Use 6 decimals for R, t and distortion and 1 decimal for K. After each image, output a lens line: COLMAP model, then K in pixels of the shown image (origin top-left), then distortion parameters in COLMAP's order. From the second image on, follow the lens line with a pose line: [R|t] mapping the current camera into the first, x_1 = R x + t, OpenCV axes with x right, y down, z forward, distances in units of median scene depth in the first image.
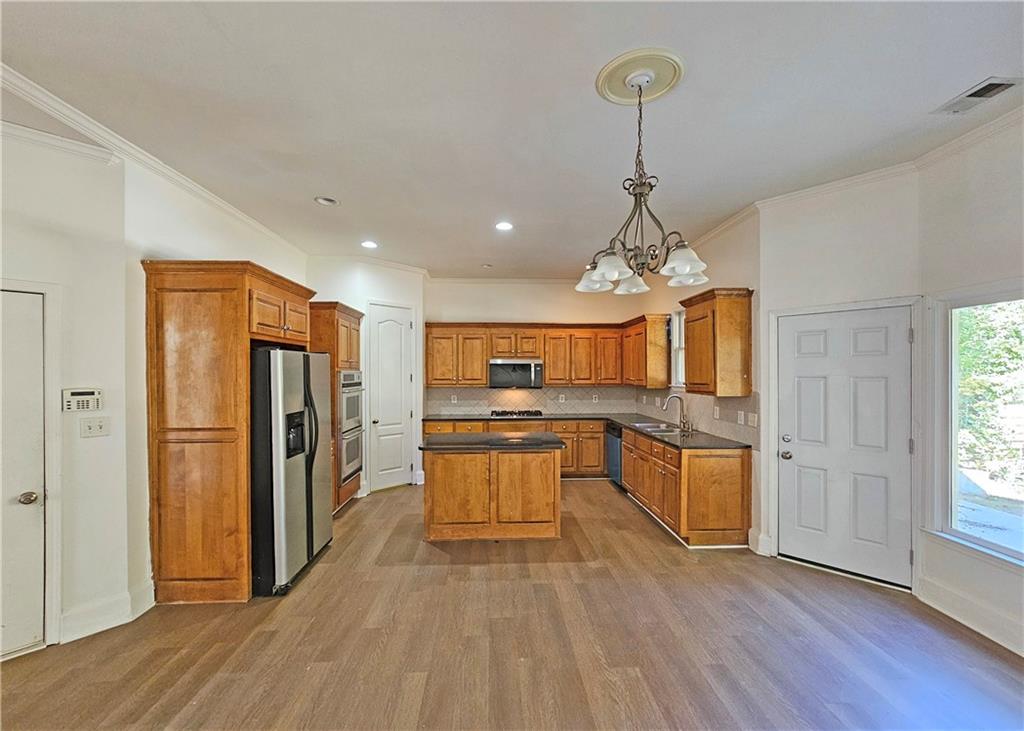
lens RADIAL K [[453.7, 0, 514.7], [0, 453.7, 372.0], [0, 0, 1]] dist [-0.002098, -0.000157]
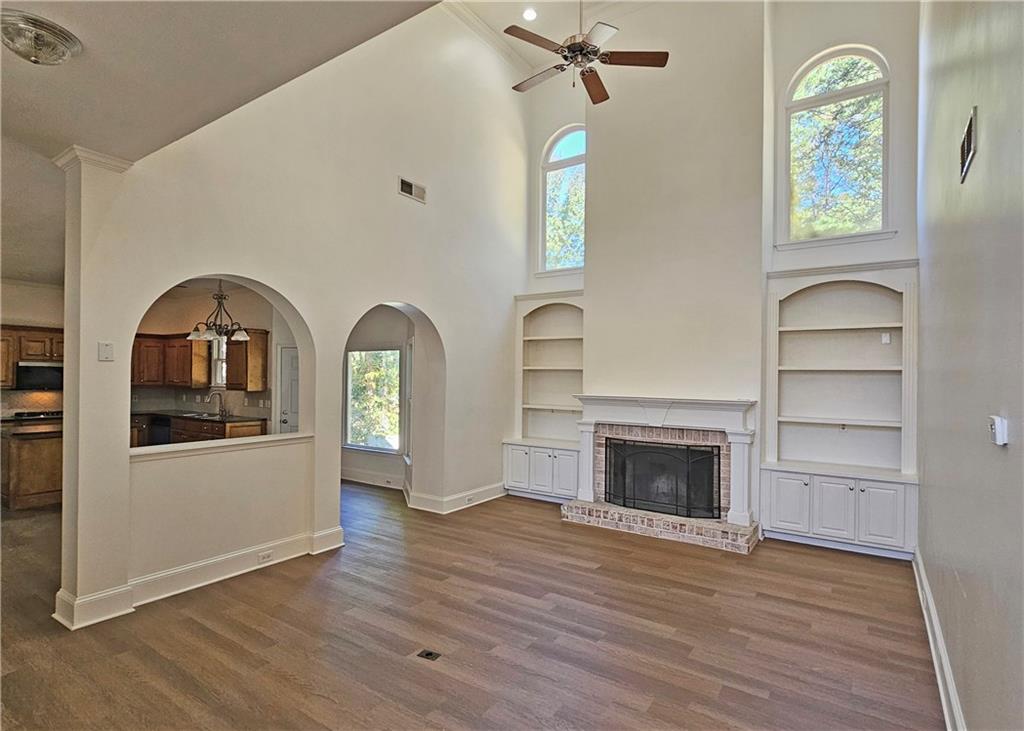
lens RADIAL K [[529.1, 0, 511.6], [0, 529.1, 375.2], [0, 0, 1]] dist [-0.003496, -0.001012]
pose [[0.616793, 0.011501, 0.787041, -0.317896], [-0.012082, 0.999914, -0.005144, -0.004879], [-0.787033, -0.006336, 0.616879, -0.632569]]
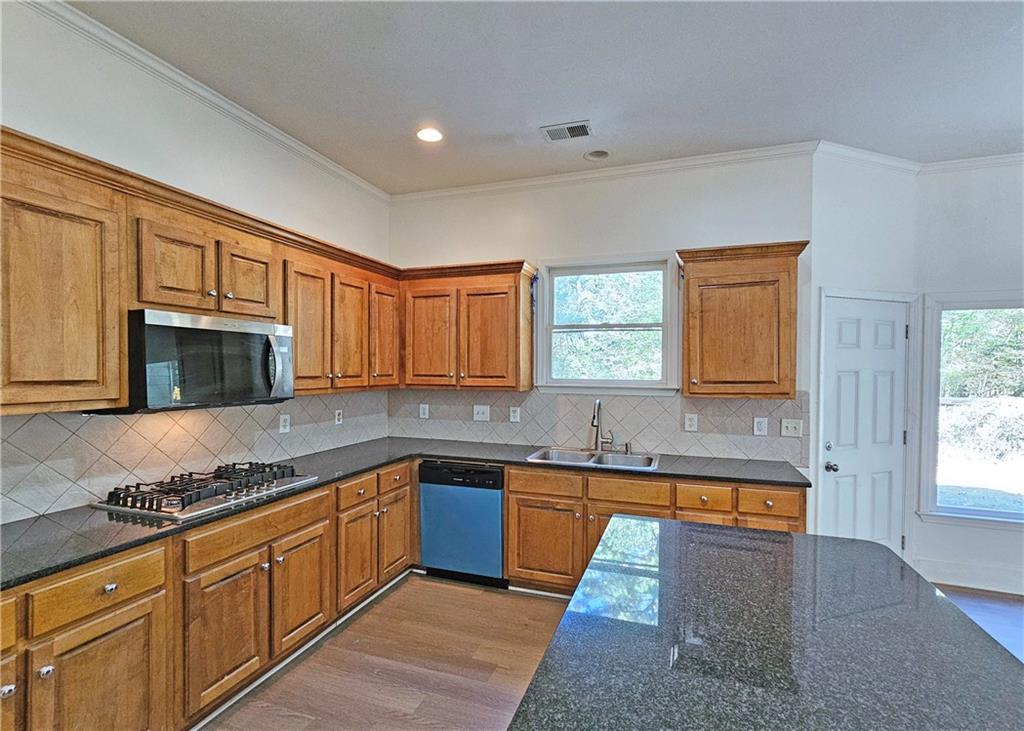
lens RADIAL K [[482.5, 0, 483.2], [0, 482.5, 373.9], [0, 0, 1]] dist [-0.003322, -0.000494]
pose [[0.379473, -0.006597, 0.925179, -0.260040], [-0.009075, 0.999900, 0.010852, 0.006978], [-0.925158, -0.012514, 0.379375, 0.729038]]
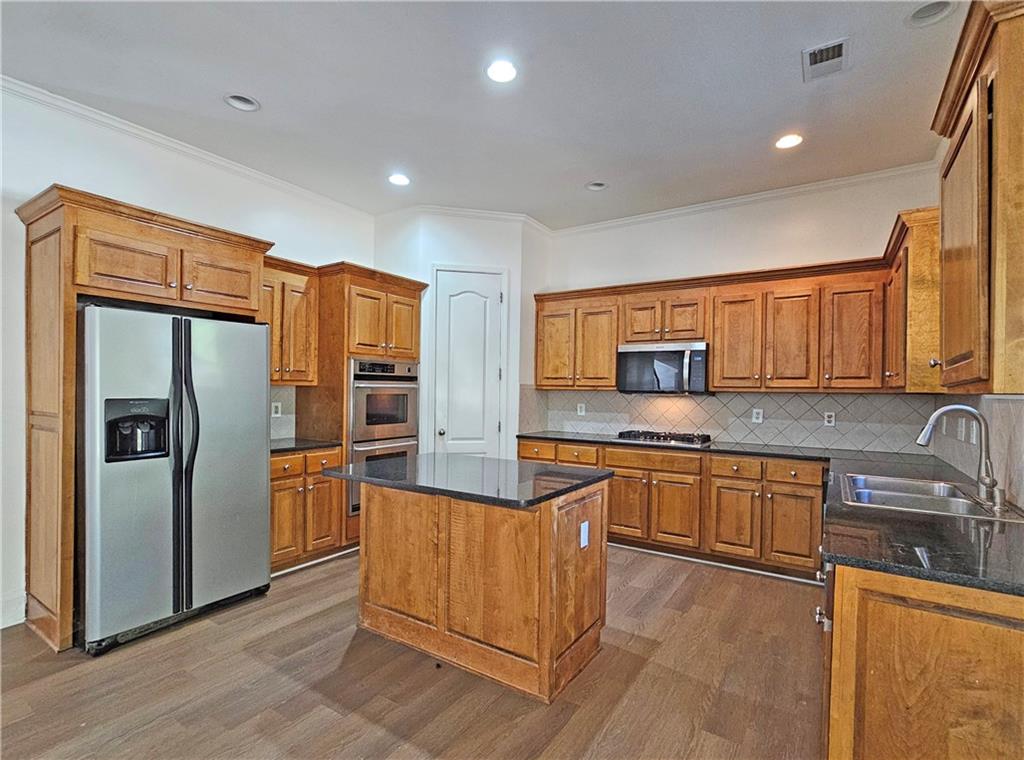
lens RADIAL K [[516.7, 0, 517.1], [0, 516.7, 390.4], [0, 0, 1]] dist [0.000425, 0.000714]
pose [[0.818276, 0.015680, -0.574612, 0.244643], [-0.017218, 0.999848, 0.002764, 0.034806], [0.574568, 0.007631, 0.818421, 0.368930]]
